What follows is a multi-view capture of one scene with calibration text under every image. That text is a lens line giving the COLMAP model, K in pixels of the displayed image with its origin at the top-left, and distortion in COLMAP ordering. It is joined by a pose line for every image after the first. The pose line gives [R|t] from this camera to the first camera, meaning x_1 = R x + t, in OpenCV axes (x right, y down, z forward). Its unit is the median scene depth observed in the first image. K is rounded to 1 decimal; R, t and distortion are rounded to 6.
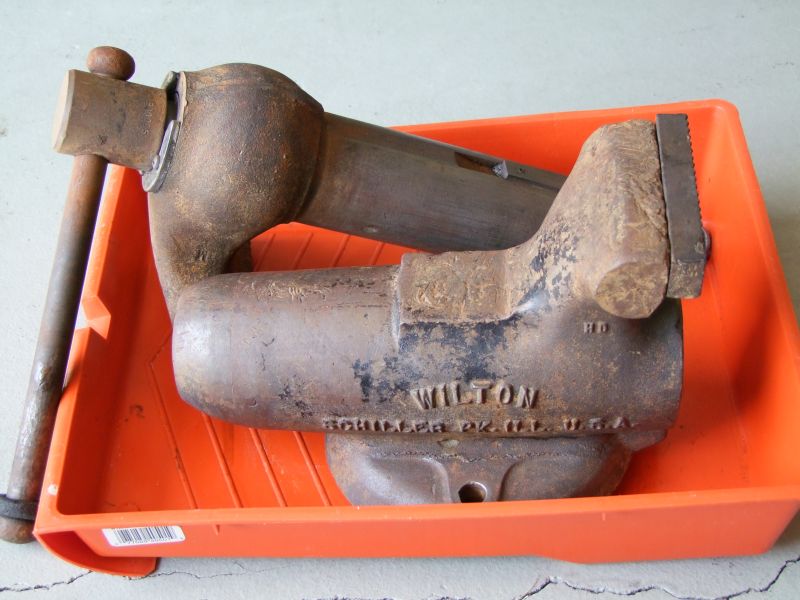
lens RADIAL K [[1434.4, 0, 400.0], [0, 1434.4, 300.0], [0, 0, 1]] dist [-0.035646, -0.028986]
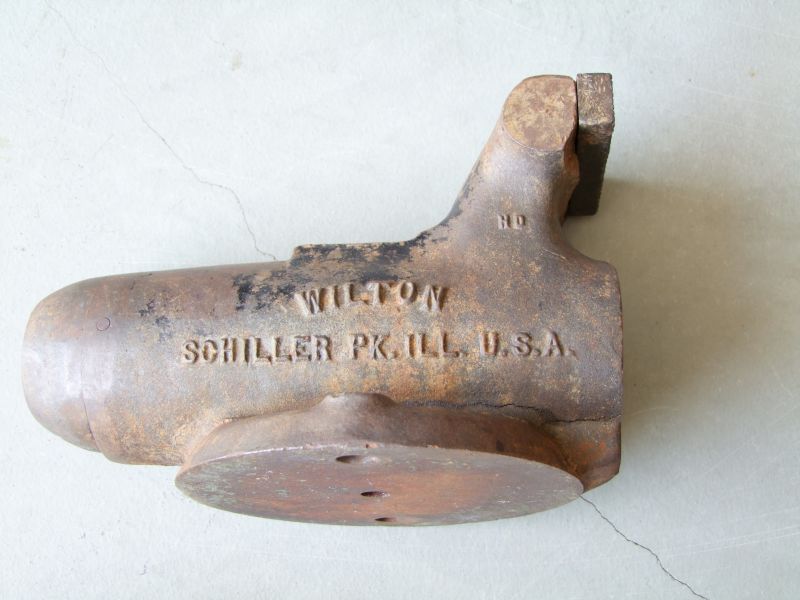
lens RADIAL K [[1113.0, 0, 400.0], [0, 1113.0, 300.0], [0, 0, 1]] dist [-0.063563, -0.011636]
pose [[0.997155, 0.045333, -0.060229, 0.108661], [-0.073461, 0.405071, -0.911329, 0.658226], [-0.016916, 0.913161, 0.407248, 0.744958]]
